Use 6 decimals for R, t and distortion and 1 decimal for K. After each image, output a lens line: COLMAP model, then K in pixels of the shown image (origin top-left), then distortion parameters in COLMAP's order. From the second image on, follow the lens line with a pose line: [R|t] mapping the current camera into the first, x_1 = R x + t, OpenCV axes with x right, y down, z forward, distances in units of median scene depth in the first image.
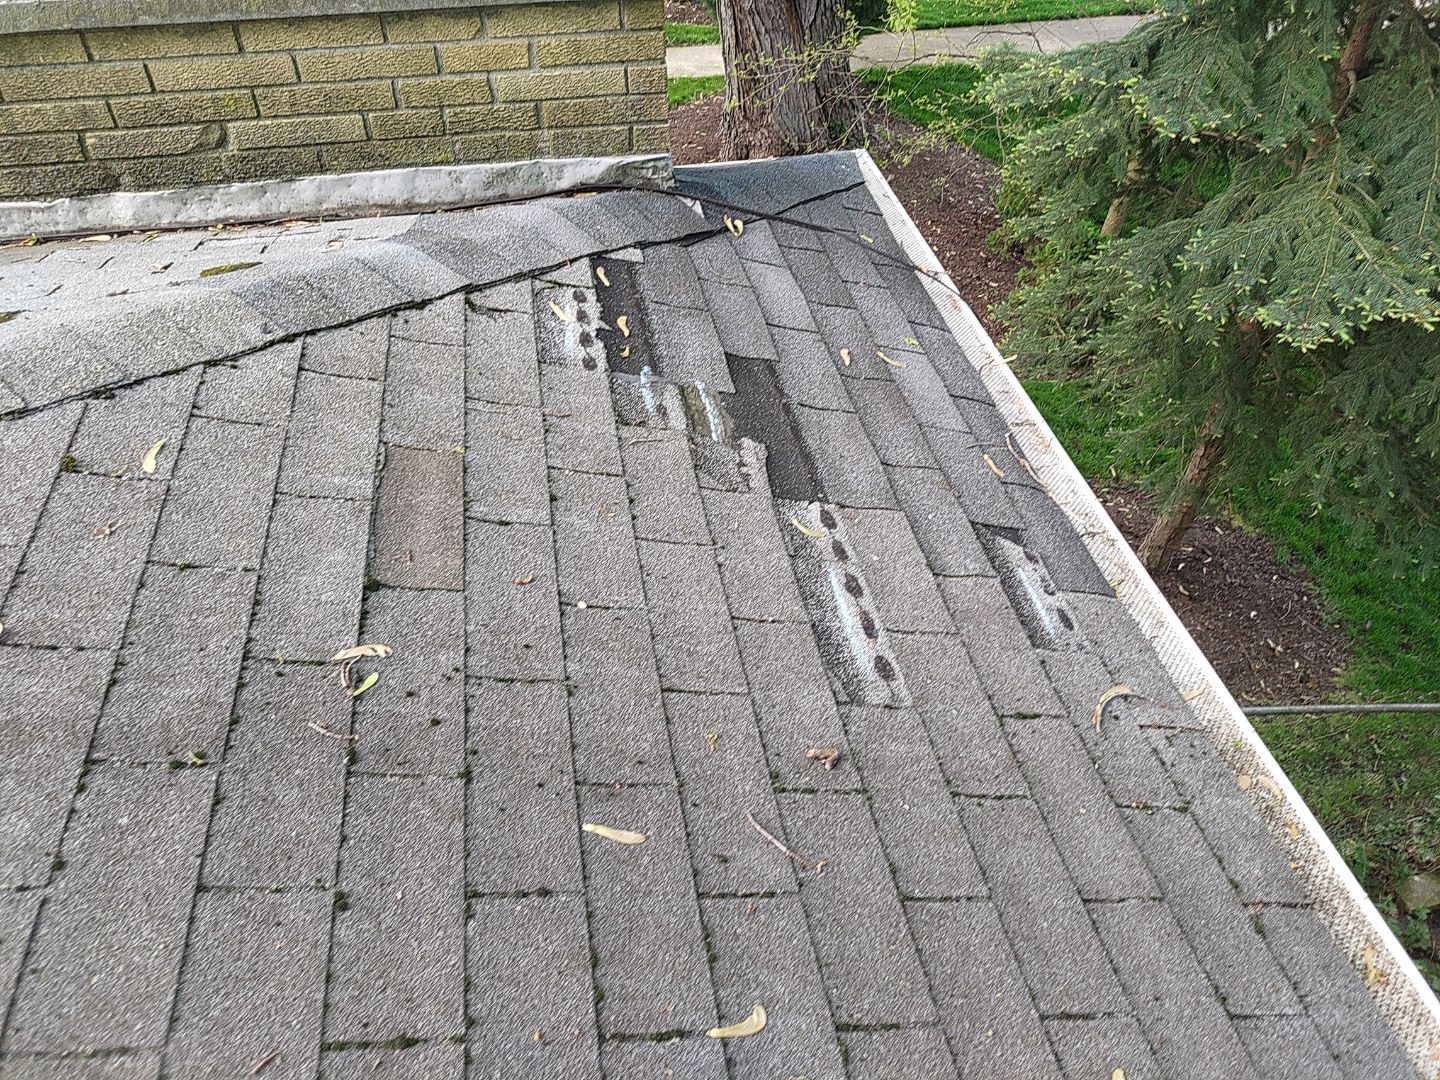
lens RADIAL K [[1151.7, 0, 720.0], [0, 1151.7, 540.0], [0, 0, 1]] dist [0.071914, -0.067755]
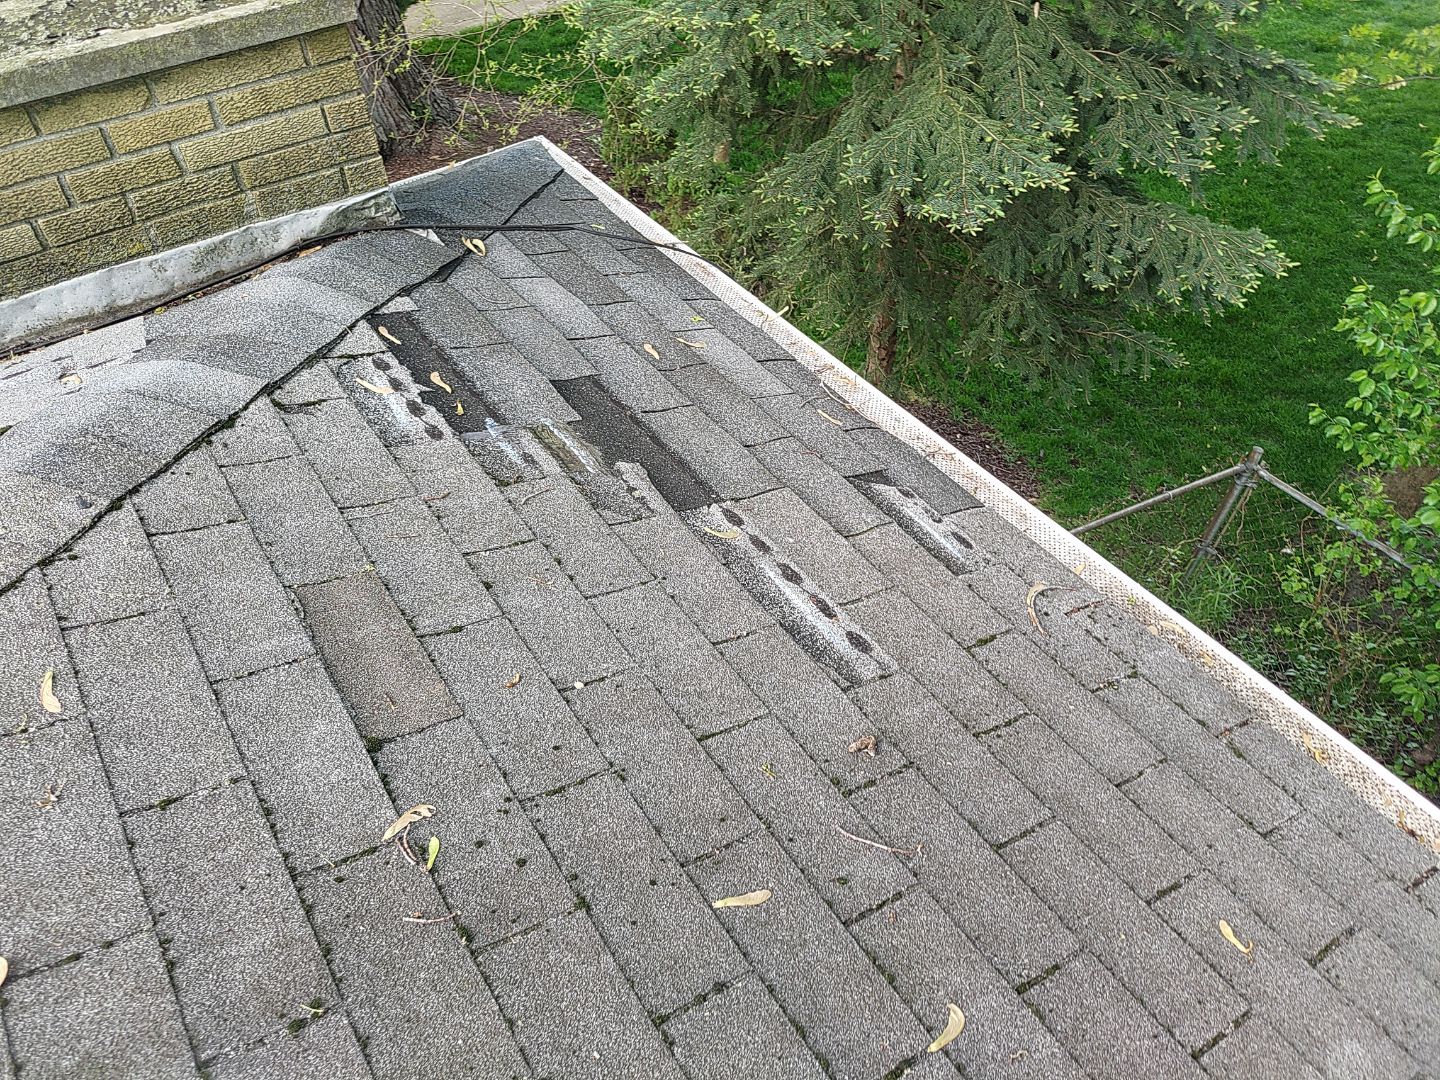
lens RADIAL K [[1151.7, 0, 720.0], [0, 1151.7, 540.0], [0, 0, 1]] dist [0.071914, -0.067755]
pose [[0.912031, -0.304090, 0.275189, -0.177214], [0.294382, 0.952582, 0.076986, -0.071257], [-0.285551, 0.010797, 0.958303, 0.043884]]
